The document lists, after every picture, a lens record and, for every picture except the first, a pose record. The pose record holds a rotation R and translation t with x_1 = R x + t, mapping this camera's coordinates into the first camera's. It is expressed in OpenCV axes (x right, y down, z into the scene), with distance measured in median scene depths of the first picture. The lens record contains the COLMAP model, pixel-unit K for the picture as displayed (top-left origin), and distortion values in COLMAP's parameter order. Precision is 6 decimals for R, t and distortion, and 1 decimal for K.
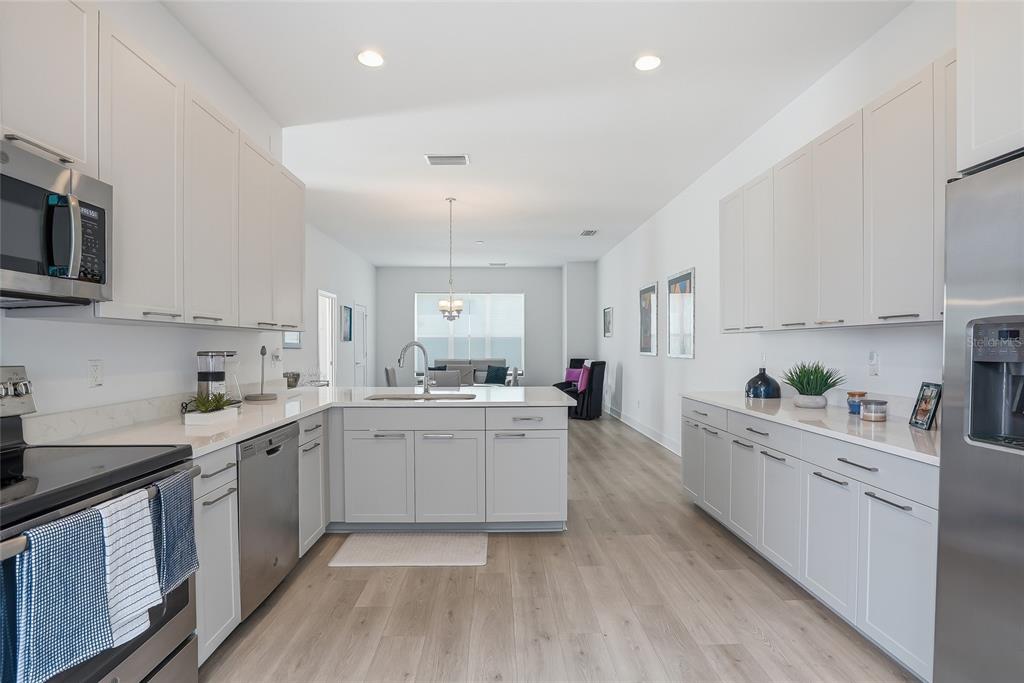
lens RADIAL K [[484.9, 0, 510.0], [0, 484.9, 351.5], [0, 0, 1]] dist [-0.071781, 0.032793]
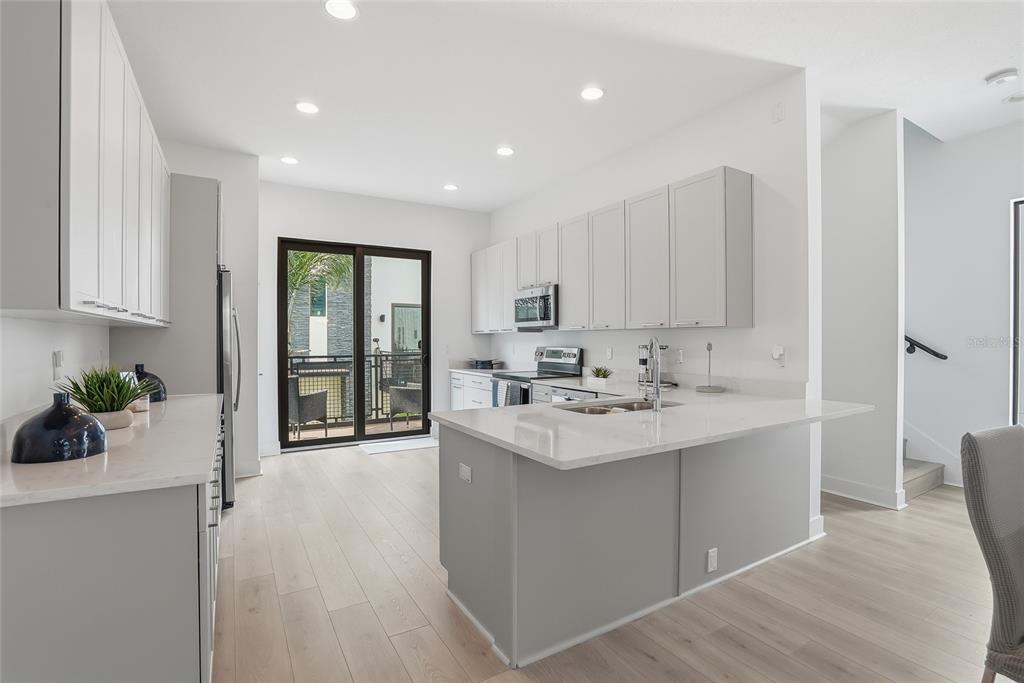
lens RADIAL K [[472.2, 0, 515.6], [0, 472.2, 342.7], [0, 0, 1]] dist [-0.044392, 0.015726]
pose [[-0.870962, 0.003846, -0.491336, 0.450173], [-0.004829, 0.999854, 0.016386, -0.029352], [0.491327, 0.016645, -0.870816, 1.995177]]
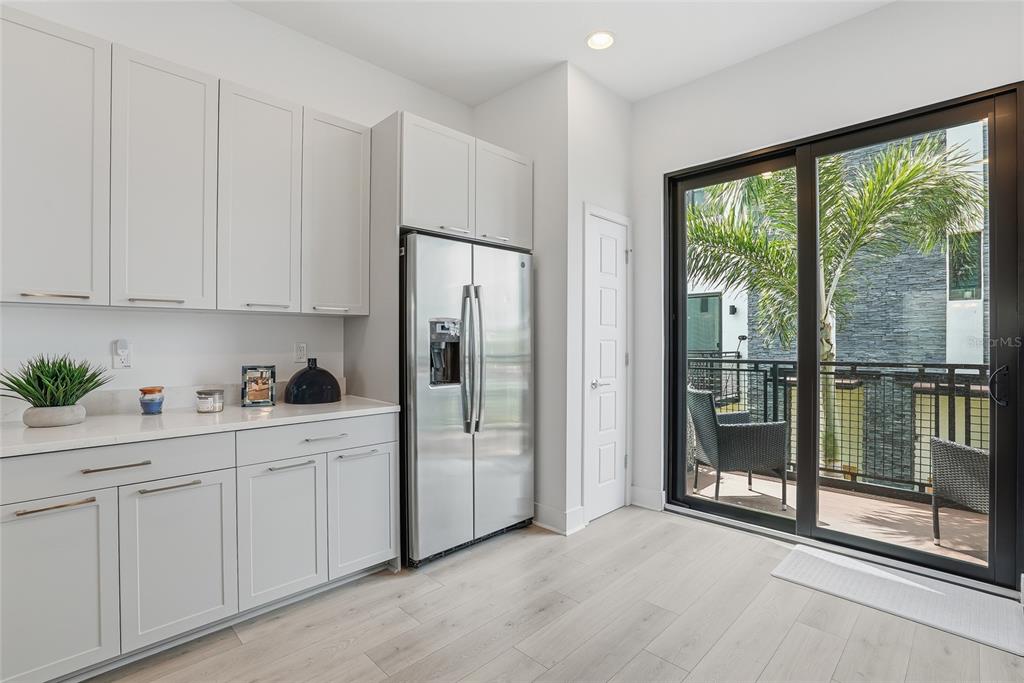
lens RADIAL K [[472.2, 0, 515.6], [0, 472.2, 342.7], [0, 0, 1]] dist [-0.044392, 0.015726]
pose [[-0.684510, -0.003266, 0.728996, -0.270144], [0.008077, 0.999895, 0.012063, 0.002142], [-0.728959, 0.014145, -0.684411, 1.004183]]
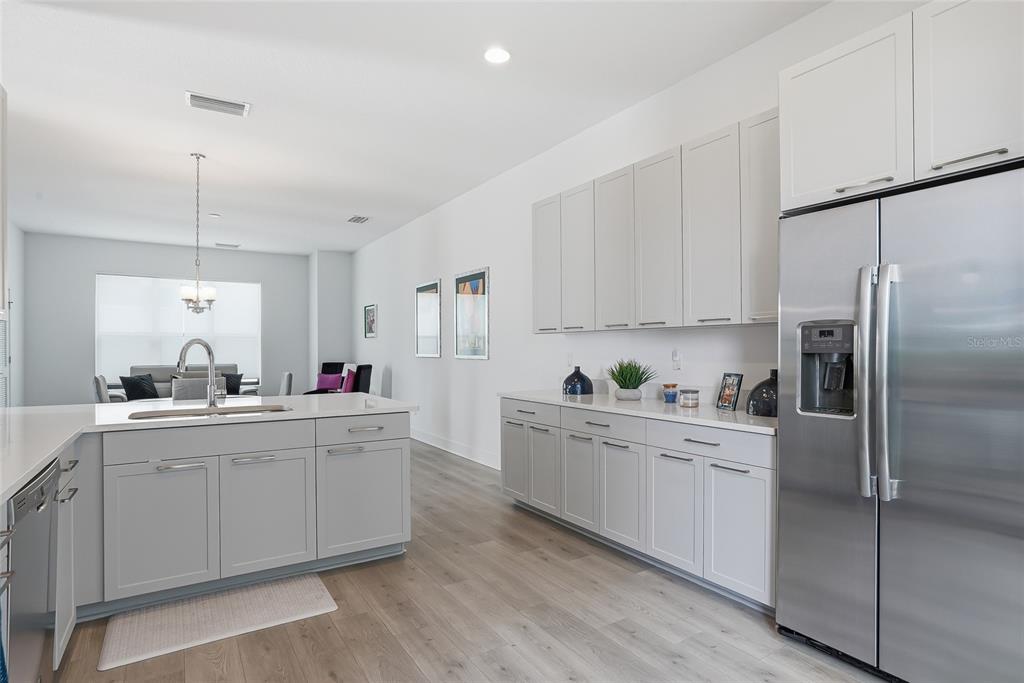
lens RADIAL K [[535.4, 0, 515.8], [0, 535.4, 346.9], [0, 0, 1]] dist [-0.056059, 0.025103]
pose [[0.855393, 0.001615, 0.517978, -0.258072], [0.006852, 0.999872, -0.014432, 0.009791], [-0.517935, 0.015895, 0.855272, 0.059106]]
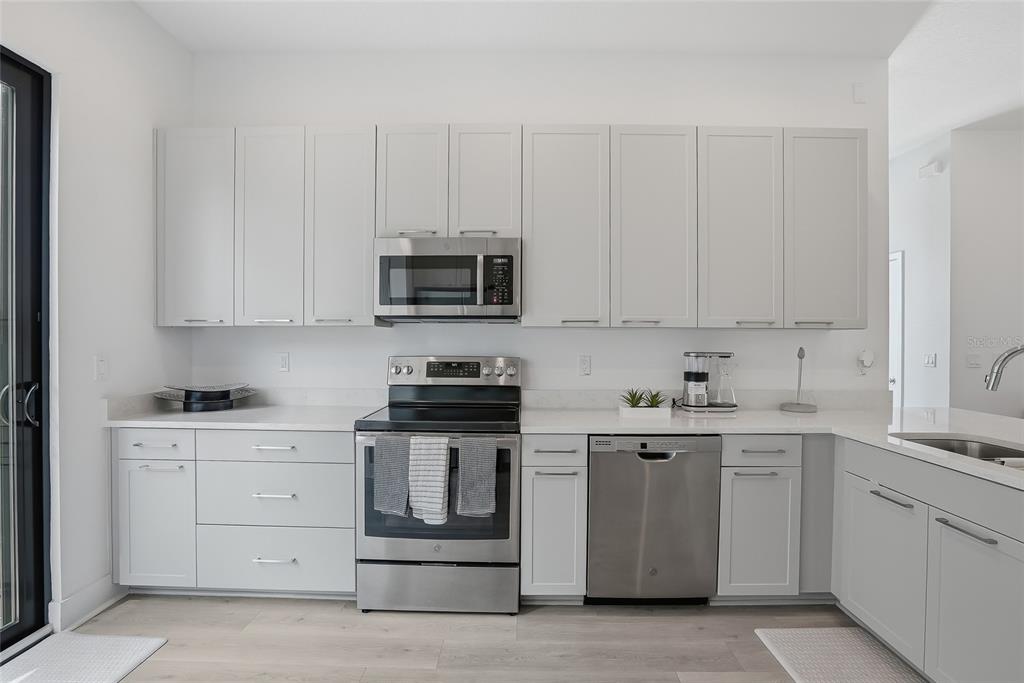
lens RADIAL K [[481.1, 0, 517.3], [0, 481.1, 344.6], [0, 0, 1]] dist [-0.061036, 0.016211]
pose [[-0.040263, 0.006905, -0.999165, 0.390692], [-0.017538, 0.999817, 0.007616, -0.016312], [0.999035, 0.017830, -0.040135, 0.622377]]
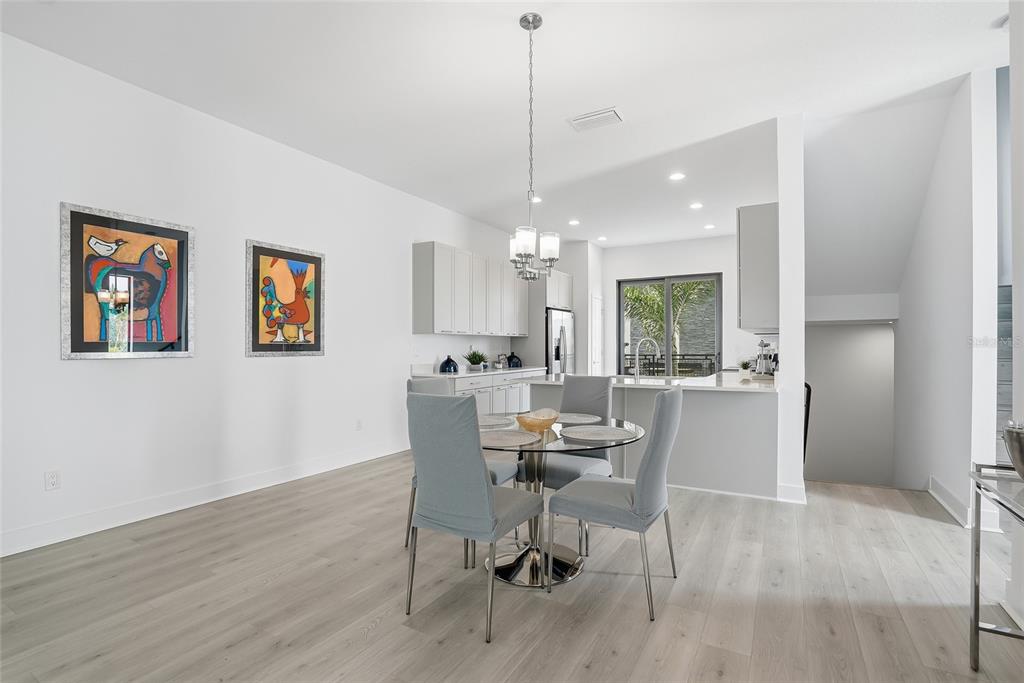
lens RADIAL K [[472.2, 0, 515.6], [0, 472.2, 342.7], [0, 0, 1]] dist [-0.044392, 0.015726]
pose [[-0.850194, 0.006950, 0.526424, -0.720996], [0.008880, 0.999960, 0.001140, -0.013802], [-0.526395, 0.005644, -0.850222, 2.915178]]
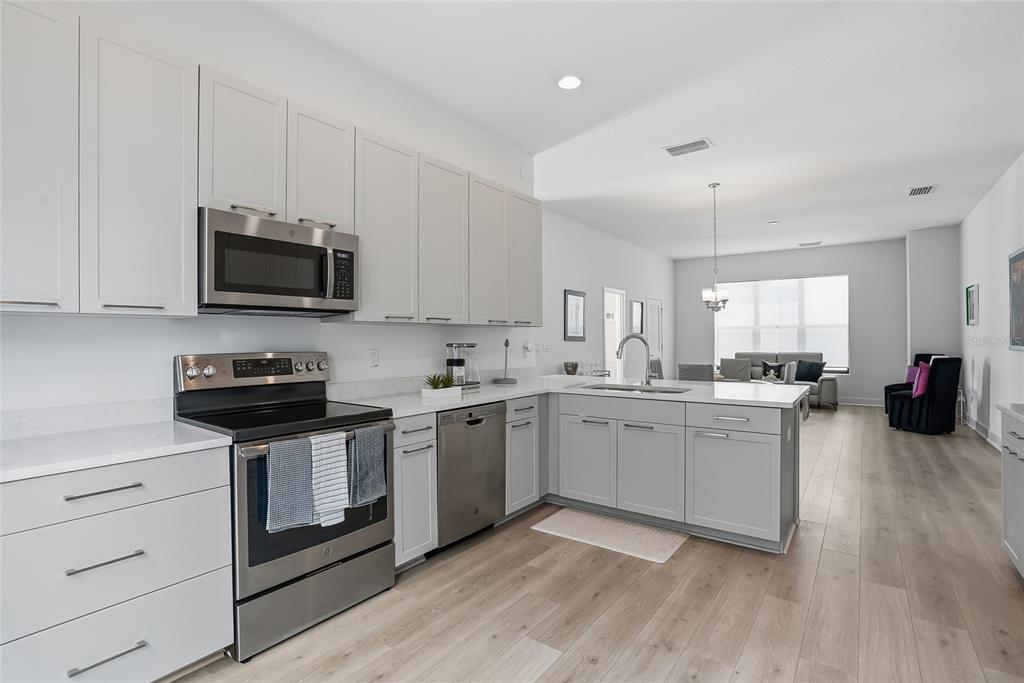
lens RADIAL K [[477.4, 0, 513.3], [0, 477.4, 337.7], [0, 0, 1]] dist [-0.055570, 0.016794]
pose [[0.781453, -0.005687, -0.623938, 0.306963], [-0.002896, 0.999915, -0.012741, 0.000054], [0.623958, 0.011764, 0.781370, 0.058647]]
